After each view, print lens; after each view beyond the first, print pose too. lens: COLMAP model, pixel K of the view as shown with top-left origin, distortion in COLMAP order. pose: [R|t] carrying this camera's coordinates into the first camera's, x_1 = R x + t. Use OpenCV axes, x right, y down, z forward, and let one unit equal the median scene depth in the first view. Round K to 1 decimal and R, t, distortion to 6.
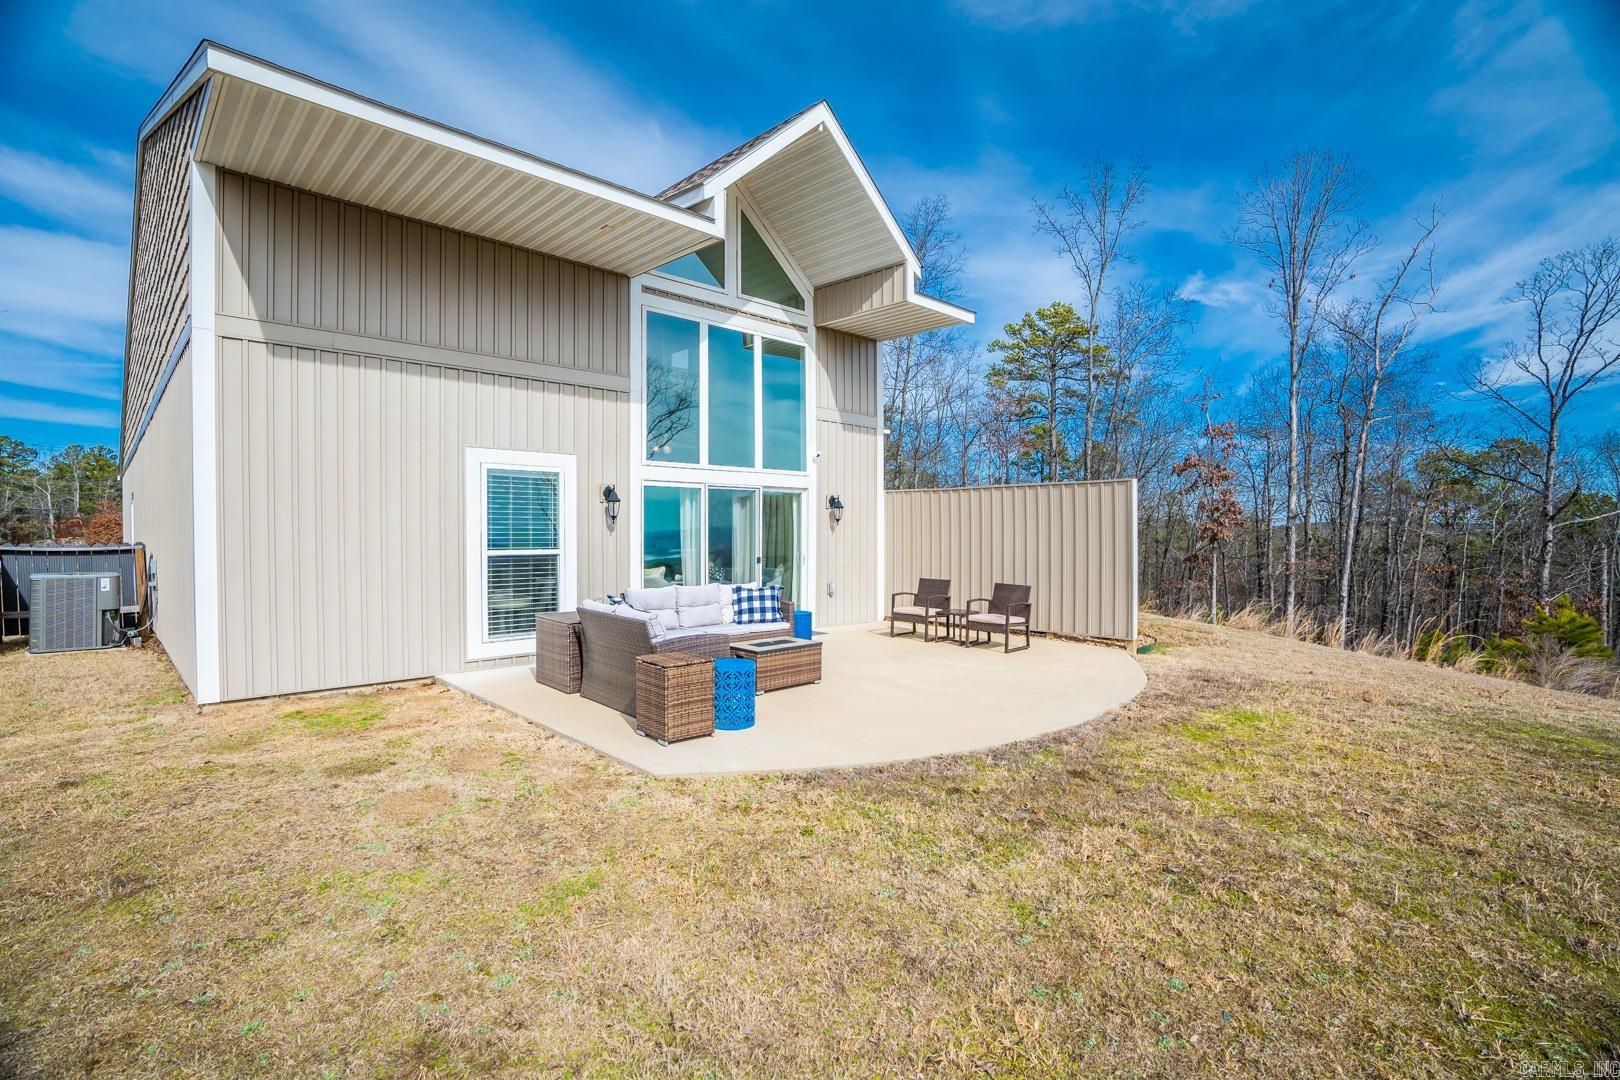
lens RADIAL K [[729.2, 0, 814.1], [0, 729.2, 537.2], [0, 0, 1]] dist [-0.012721, 0.005033]
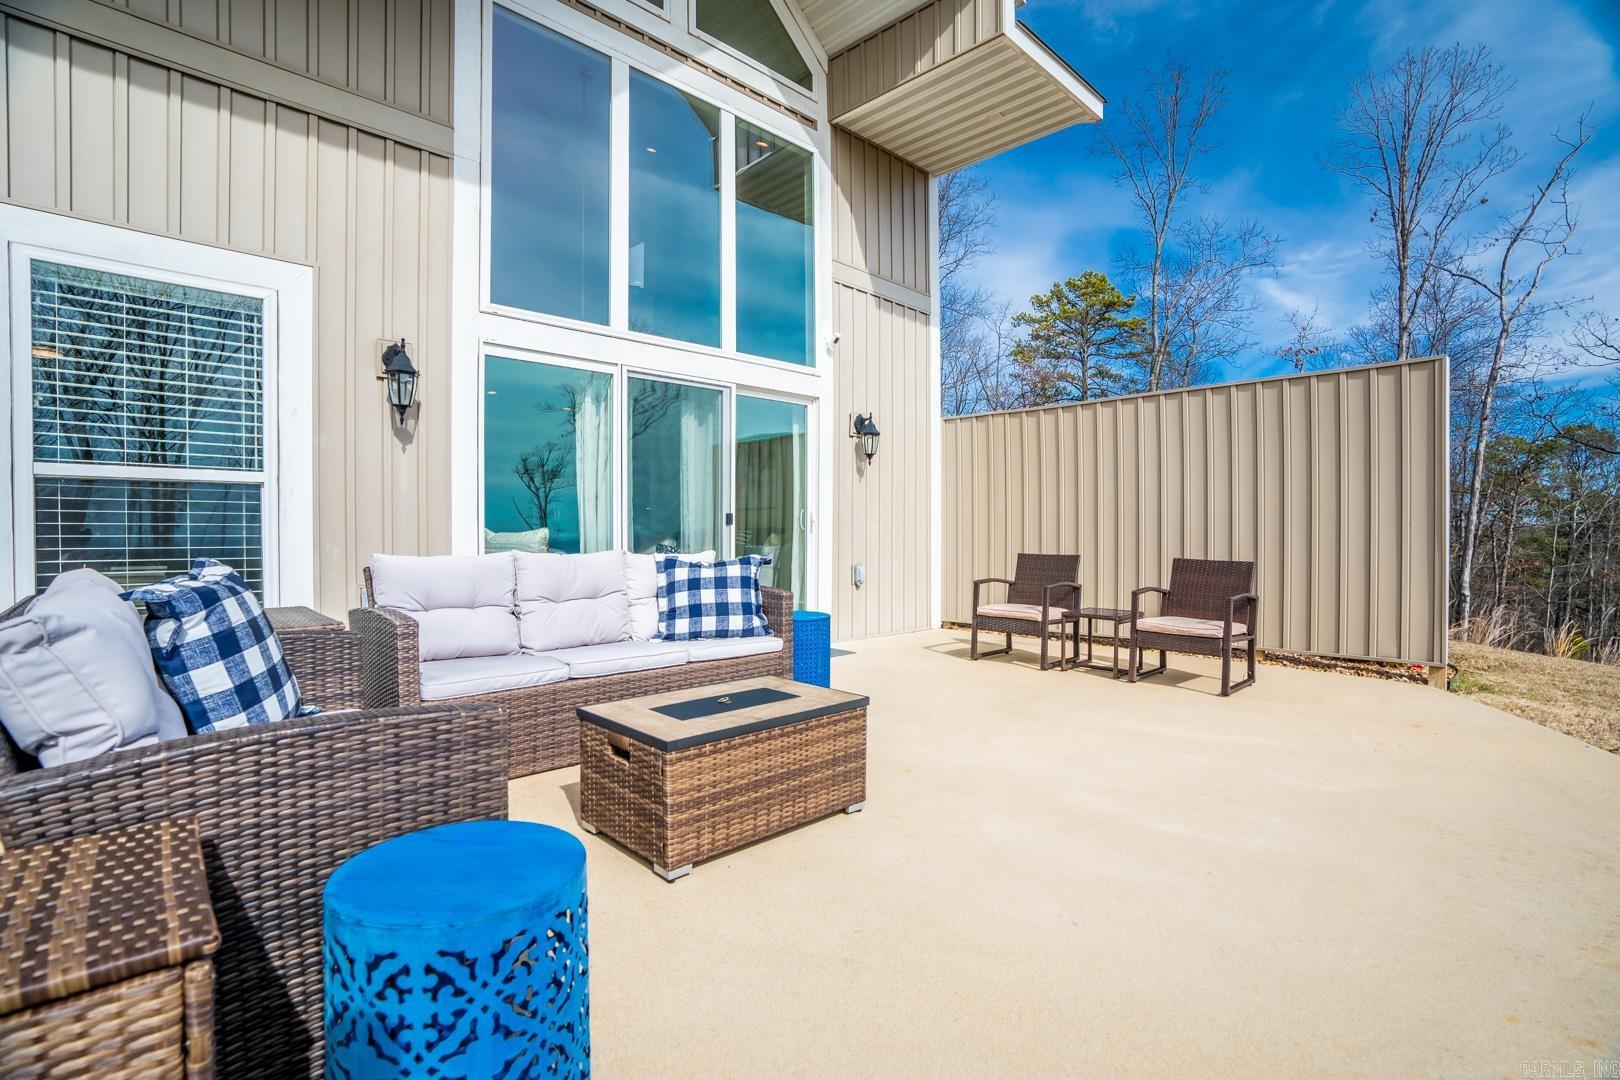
lens RADIAL K [[729.2, 0, 806.8], [0, 729.2, 530.6], [0, 0, 1]] dist [-0.012721, 0.005033]
pose [[0.999848, -0.002859, -0.017174, -0.008954], [0.002632, 0.999909, -0.013260, 0.048311], [0.017210, 0.013213, 0.999765, 0.462700]]
